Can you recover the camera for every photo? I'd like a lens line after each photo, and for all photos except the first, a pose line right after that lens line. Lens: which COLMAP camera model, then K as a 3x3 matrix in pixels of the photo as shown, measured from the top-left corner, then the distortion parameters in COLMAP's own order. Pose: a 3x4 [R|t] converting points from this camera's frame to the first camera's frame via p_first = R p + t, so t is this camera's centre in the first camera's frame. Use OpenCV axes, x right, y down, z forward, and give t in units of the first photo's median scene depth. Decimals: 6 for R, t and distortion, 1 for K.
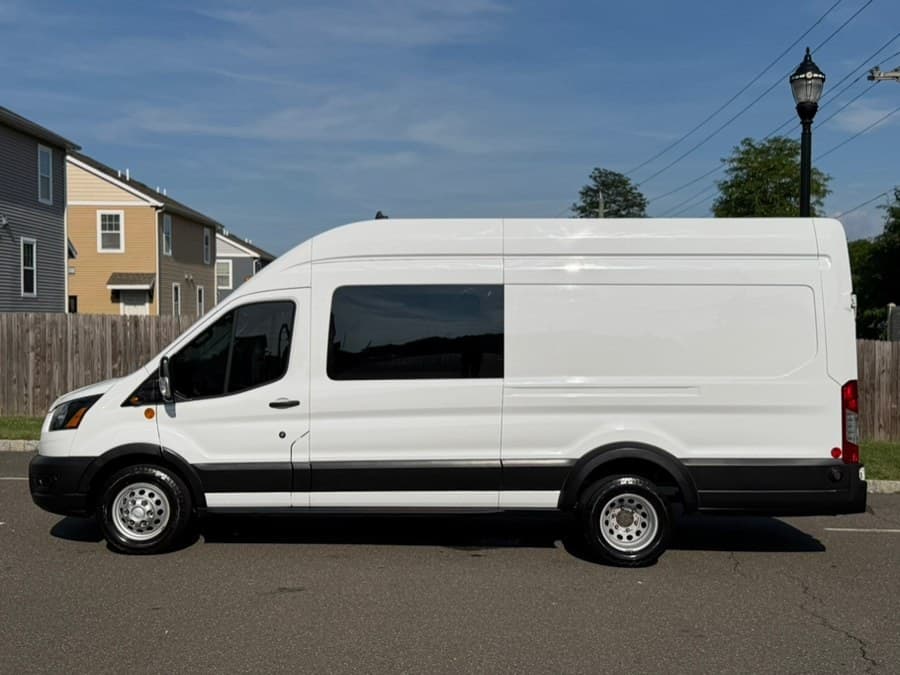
lens RADIAL K [[1138.3, 0, 444.5], [0, 1138.3, 358.9], [0, 0, 1]] dist [0.110179, -0.029088]
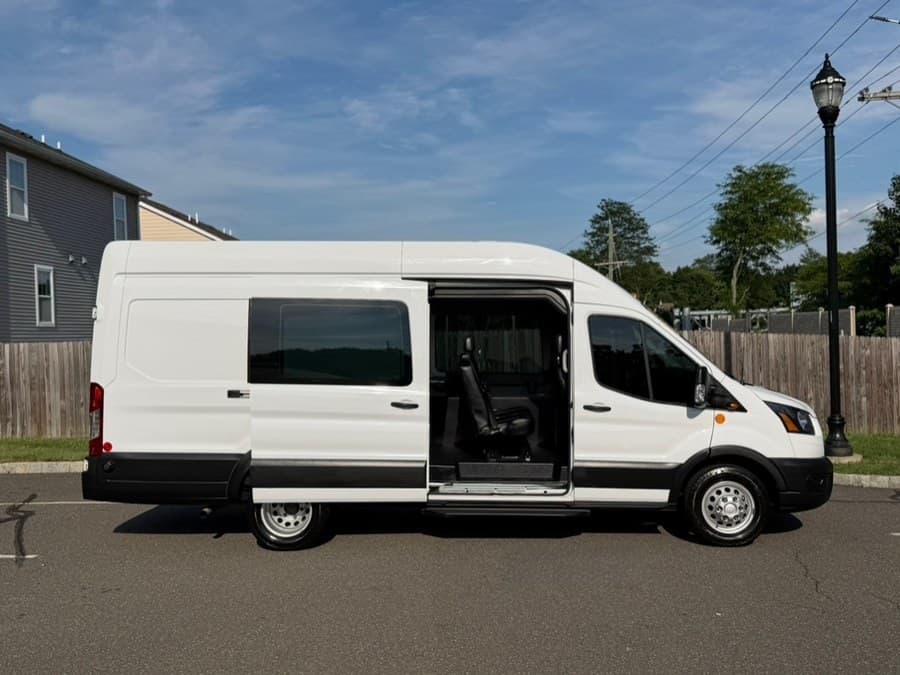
lens RADIAL K [[963.2, 0, 450.0], [0, 963.2, 337.5], [0, 0, 1]] dist [0.179187, -0.353038]
pose [[0.999004, -0.035865, -0.026546, -0.001755], [0.034977, 0.998836, -0.033213, -0.000193], [0.027707, 0.032252, 0.999096, 0.041589]]
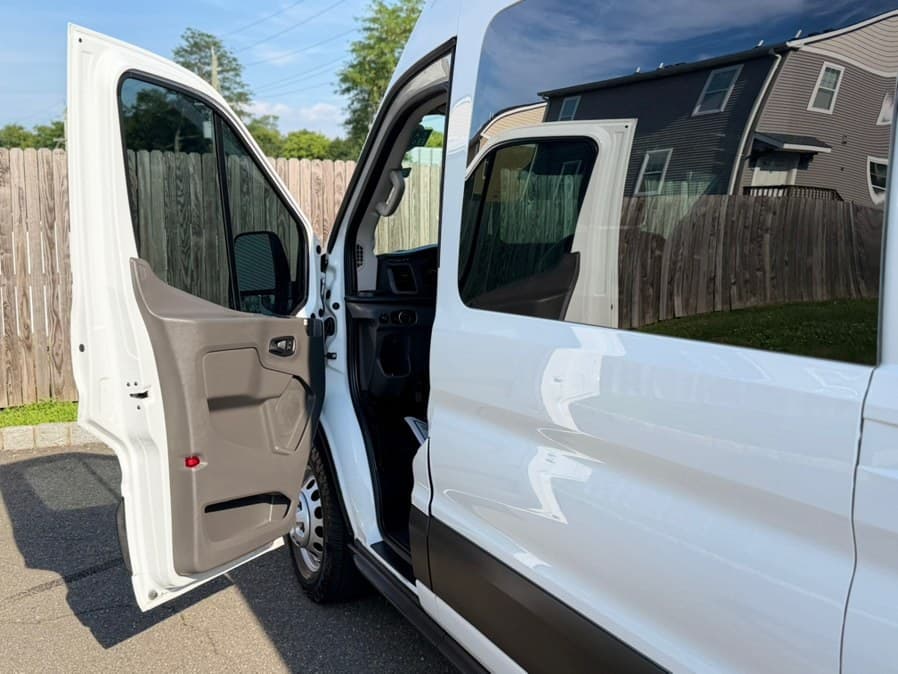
lens RADIAL K [[961.1, 0, 449.0], [0, 961.1, 337.0], [0, 0, 1]] dist [0.179187, -0.353038]
pose [[0.906849, -0.055272, 0.417814, -0.049699], [0.007514, 0.993326, 0.115098, -0.003828], [-0.421388, -0.101237, 0.901212, 0.259940]]
